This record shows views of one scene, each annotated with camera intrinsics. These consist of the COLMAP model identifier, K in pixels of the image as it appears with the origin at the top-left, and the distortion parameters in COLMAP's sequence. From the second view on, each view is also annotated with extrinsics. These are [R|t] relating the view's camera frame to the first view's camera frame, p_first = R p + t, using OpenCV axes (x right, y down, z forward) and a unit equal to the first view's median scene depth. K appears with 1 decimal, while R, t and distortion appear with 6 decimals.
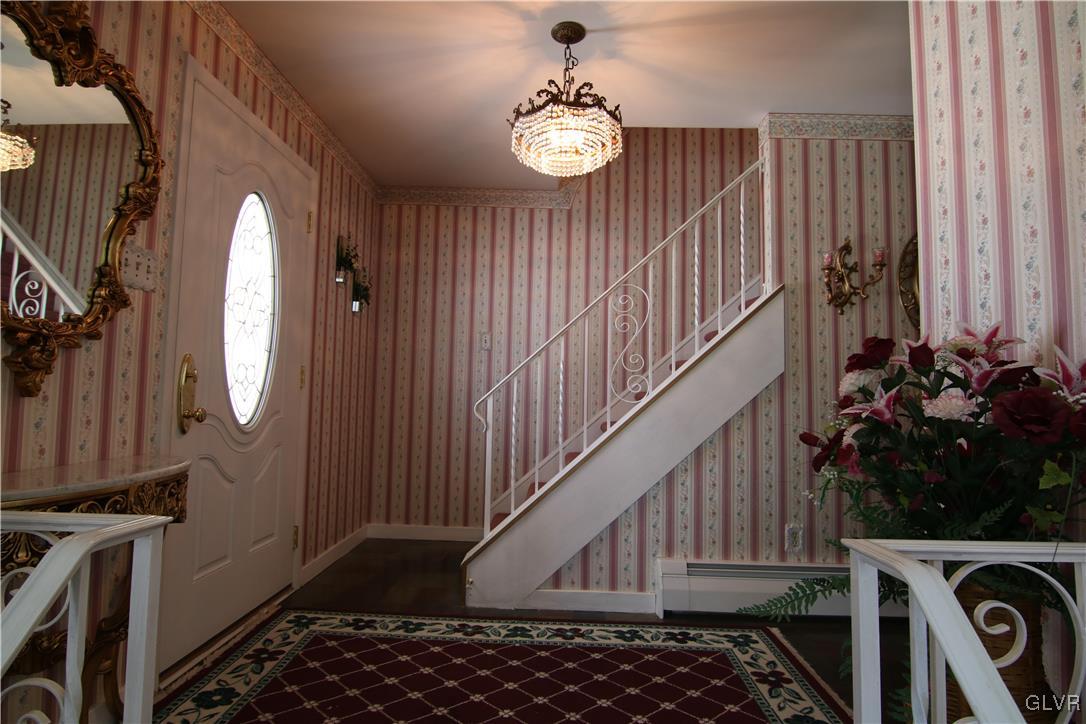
lens RADIAL K [[552.6, 0, 543.3], [0, 552.6, 361.7], [0, 0, 1]] dist [-0.022807, -0.001067]
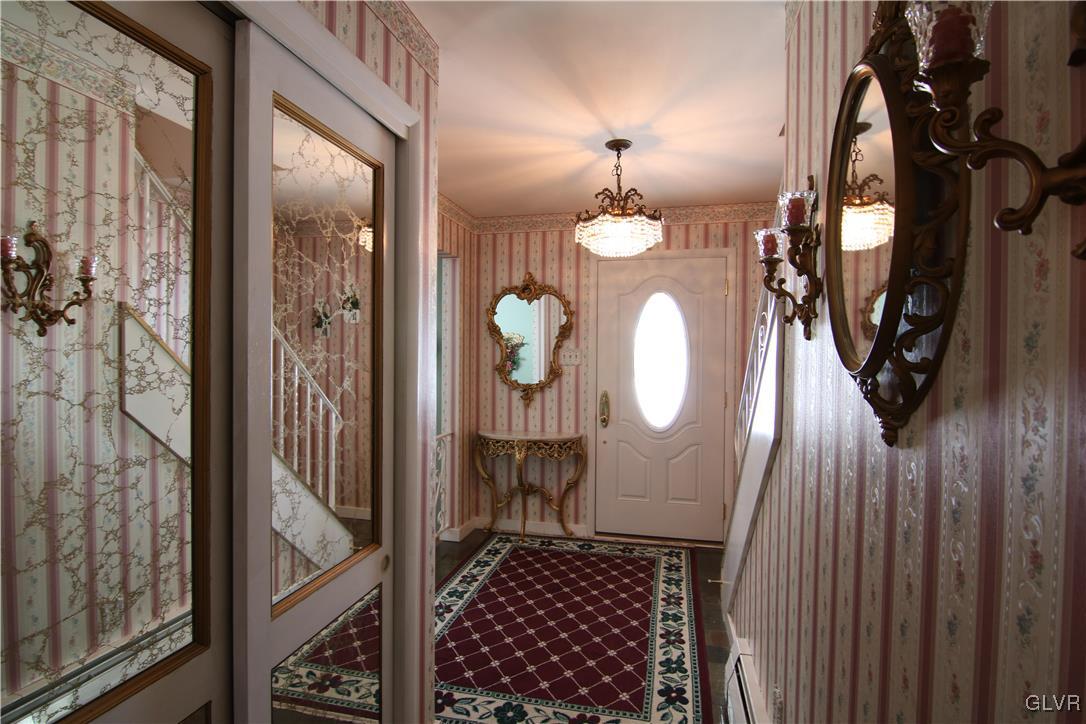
lens RADIAL K [[552.6, 0, 543.4], [0, 552.6, 359.7], [0, 0, 1]] dist [-0.022807, -0.001067]
pose [[-0.197933, -0.007427, -0.980187, 1.346518], [0.048401, 0.998677, -0.017341, -0.095322], [0.979020, -0.050874, -0.197311, 1.068657]]
